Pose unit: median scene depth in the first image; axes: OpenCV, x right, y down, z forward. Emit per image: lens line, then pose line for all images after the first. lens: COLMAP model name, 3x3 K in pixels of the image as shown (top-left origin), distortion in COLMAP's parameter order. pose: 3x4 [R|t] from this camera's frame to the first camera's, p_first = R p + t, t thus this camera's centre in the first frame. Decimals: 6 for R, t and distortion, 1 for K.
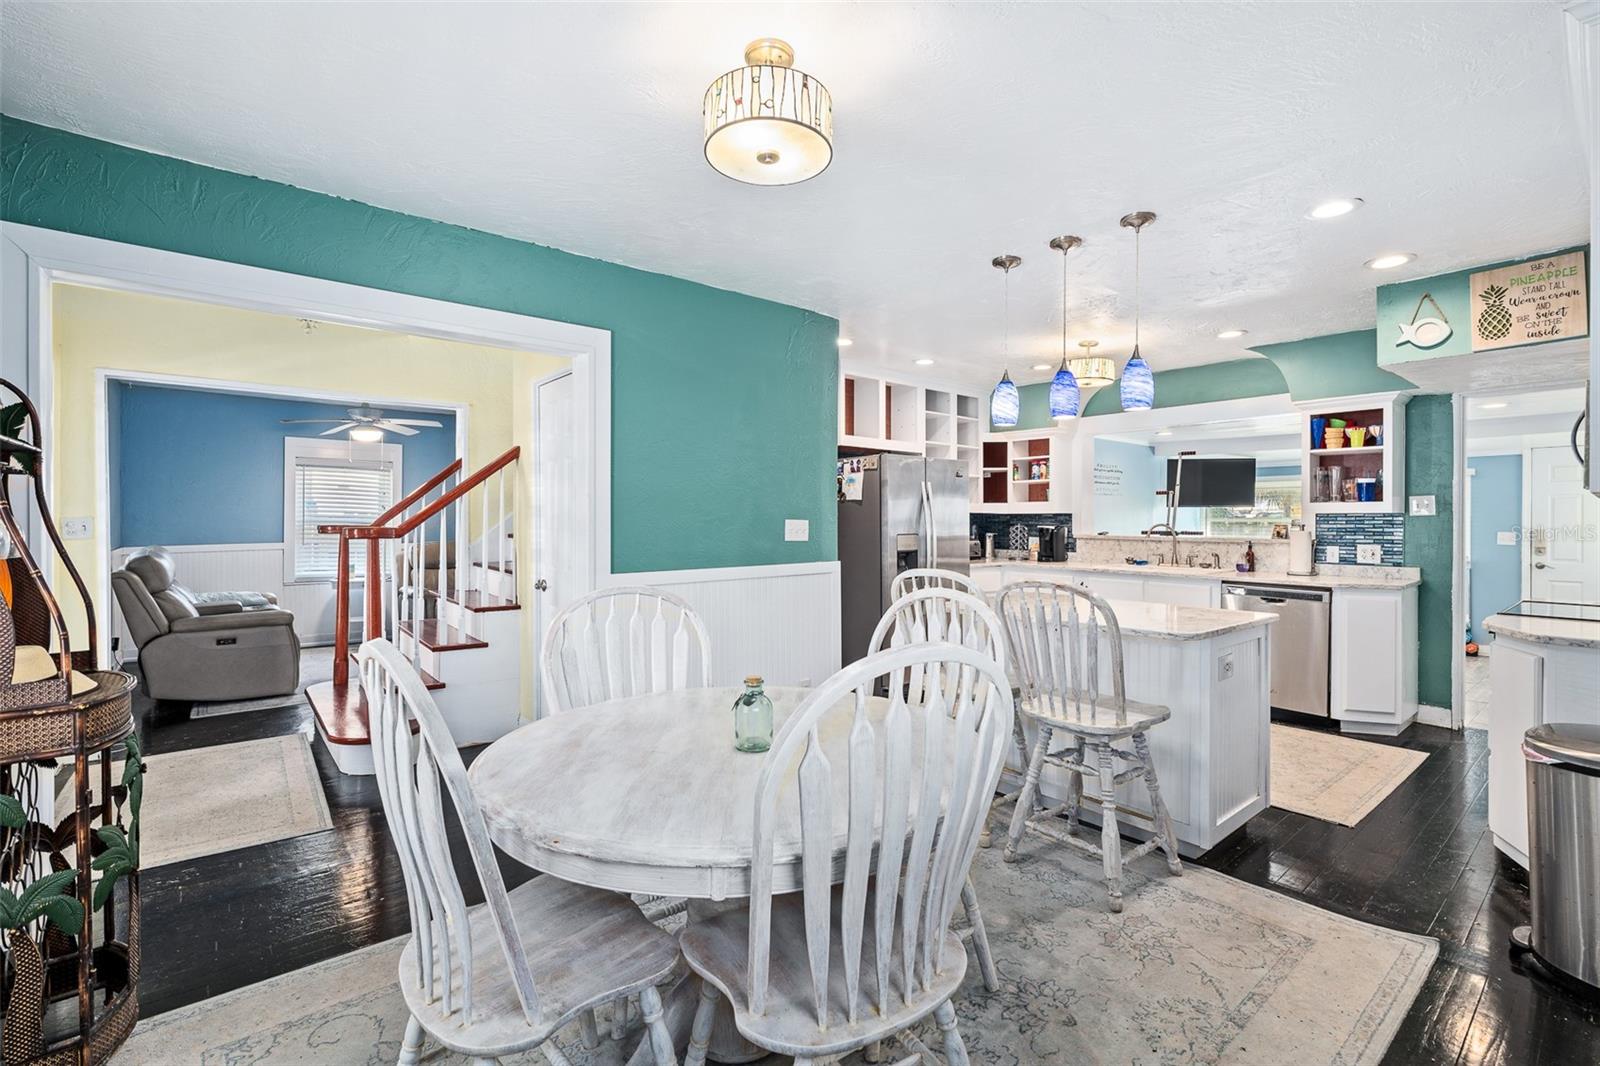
lens RADIAL K [[722.9, 0, 809.4], [0, 722.9, 527.2], [0, 0, 1]] dist [-0.004811, 0.000303]
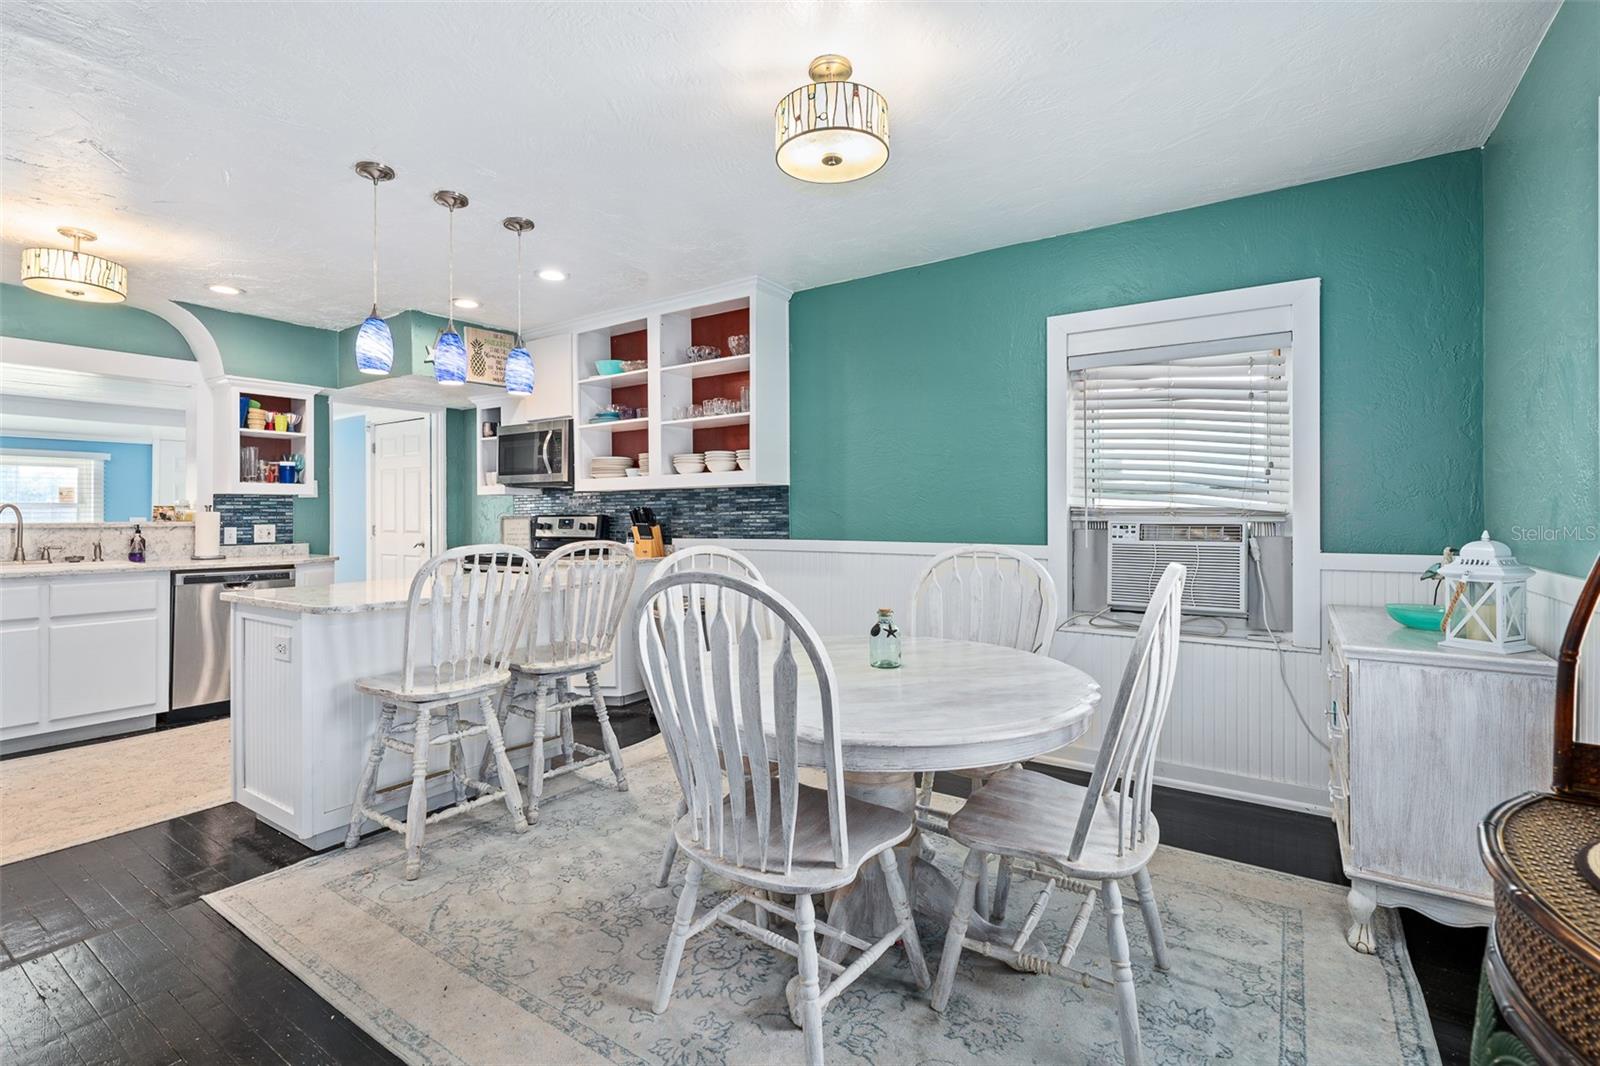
lens RADIAL K [[722.9, 0, 801.3], [0, 722.9, 517.3], [0, 0, 1]] dist [-0.004811, 0.000303]
pose [[-0.288800, -0.006224, 0.957369, -0.472751], [0.015858, 0.999811, 0.011283, 0.015000], [-0.957258, 0.018441, -0.288647, 0.580383]]
